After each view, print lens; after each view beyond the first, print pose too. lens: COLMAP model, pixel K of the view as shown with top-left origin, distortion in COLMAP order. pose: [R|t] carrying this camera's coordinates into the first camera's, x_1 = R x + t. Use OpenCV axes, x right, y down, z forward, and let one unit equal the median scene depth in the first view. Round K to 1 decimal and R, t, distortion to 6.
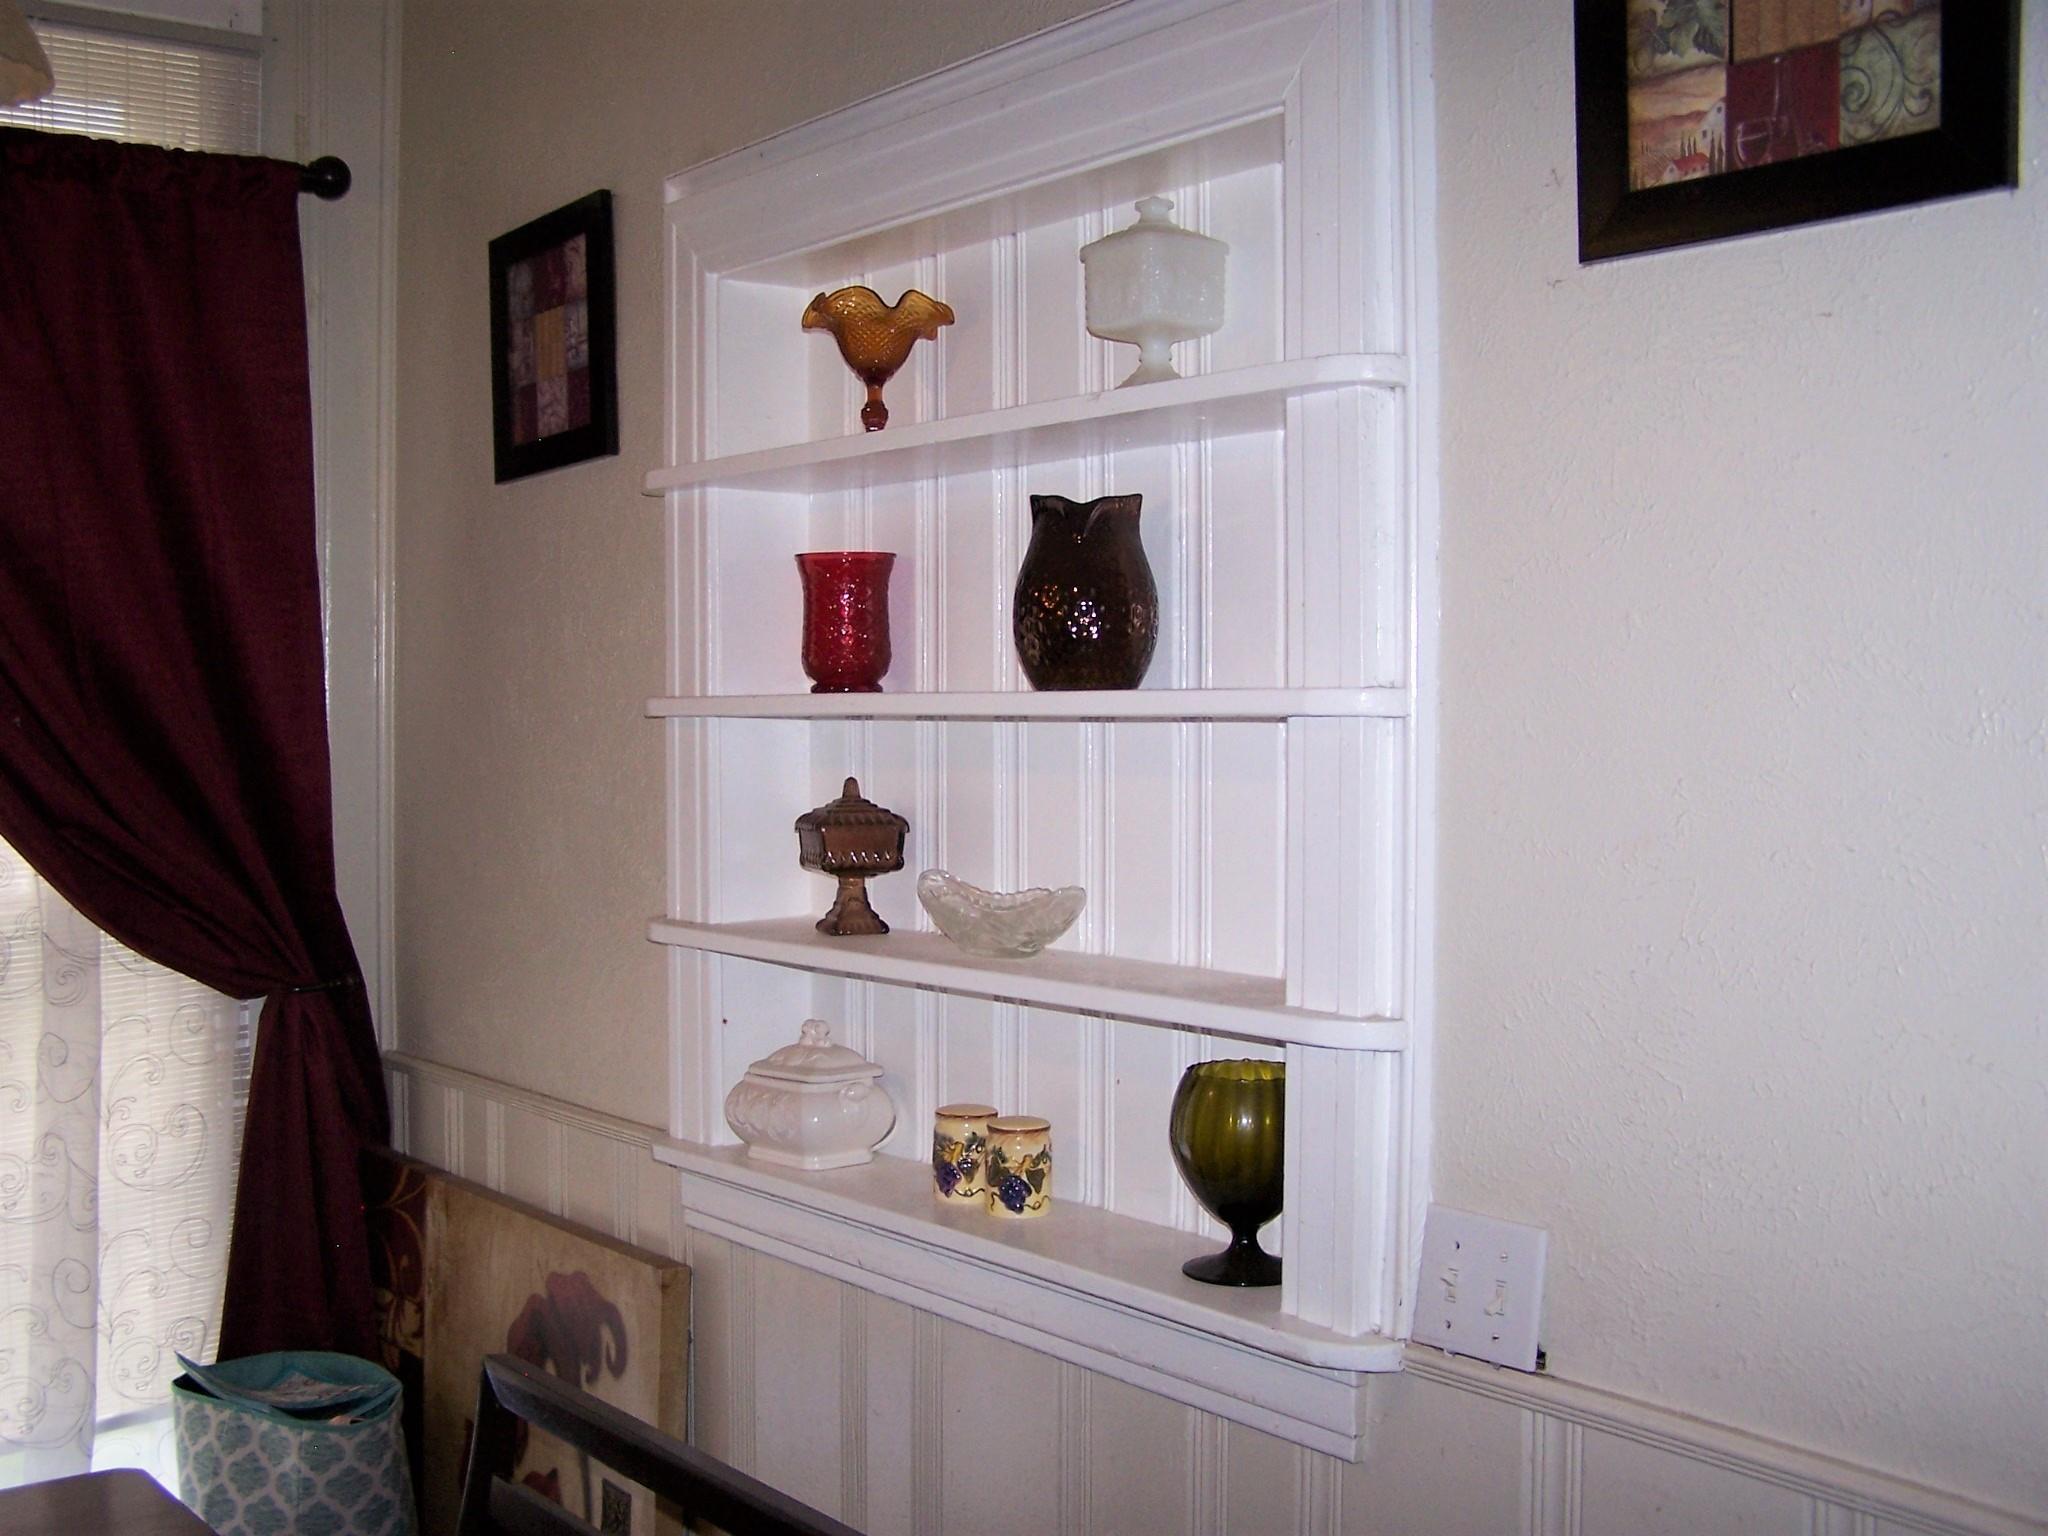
lens RADIAL K [[2393.8, 0, 1023.4], [0, 2393.8, 826.0], [0, 0, 1]] dist [-0.197664, 0.378928]
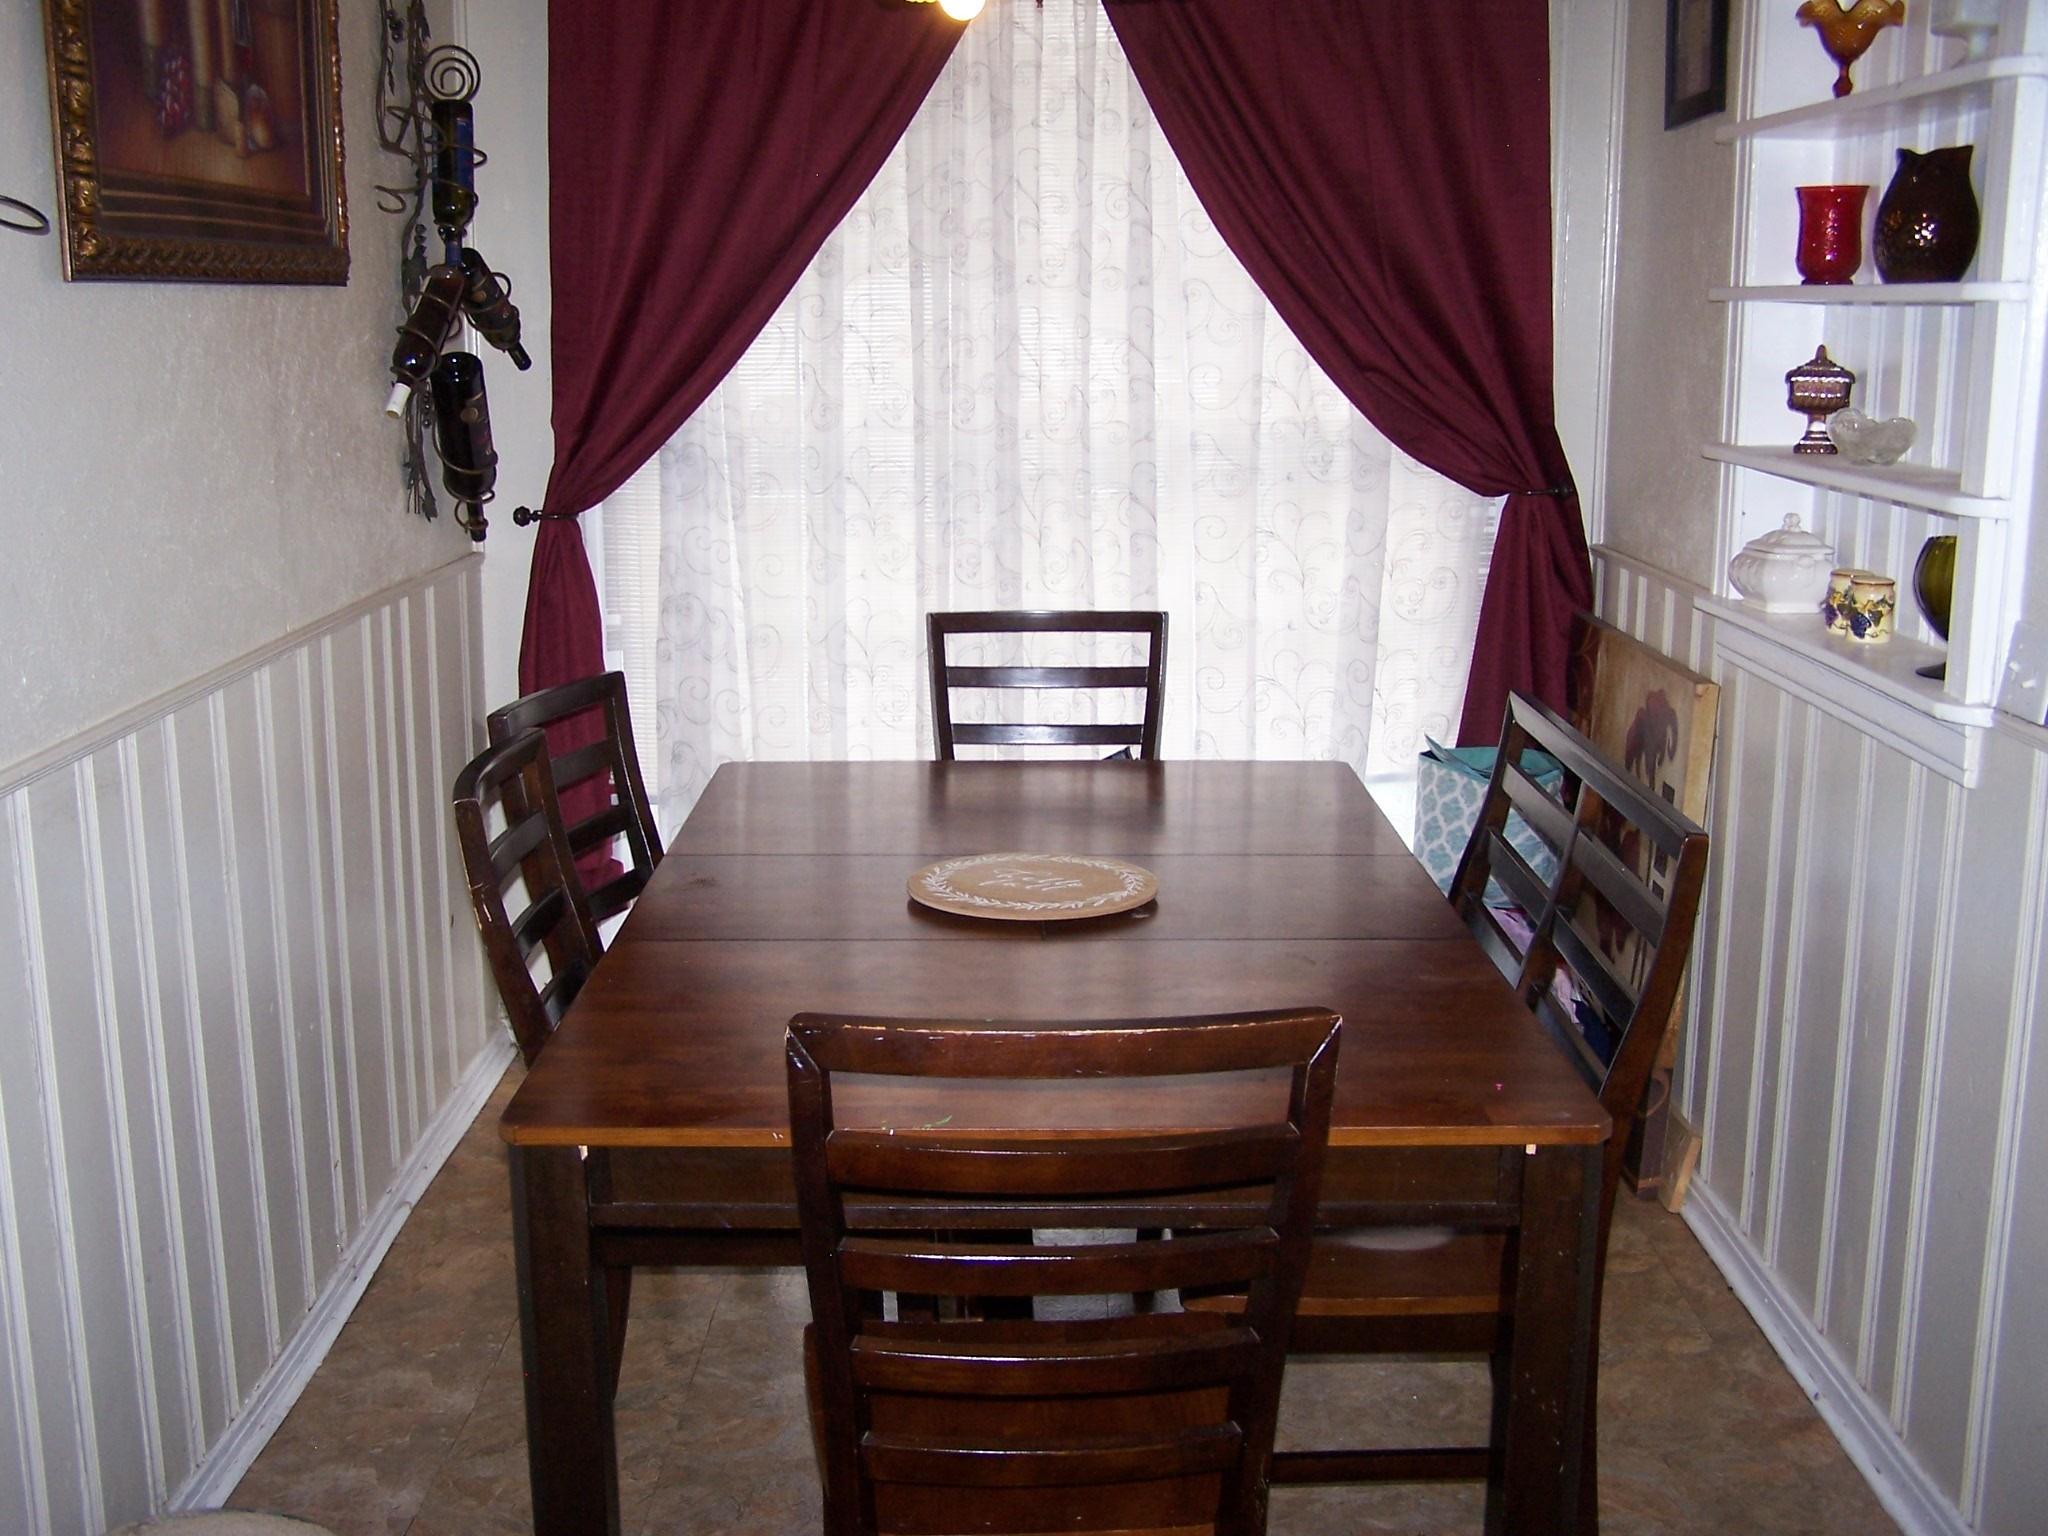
lens RADIAL K [[2393.8, 0, 1023.4], [0, 2393.8, 826.0], [0, 0, 1]] dist [-0.197664, 0.378928]
pose [[0.805764, 0.129815, -0.577834, 0.344033], [-0.029100, 0.983181, 0.180300, 0.021247], [0.591521, -0.128464, 0.795990, -0.392562]]
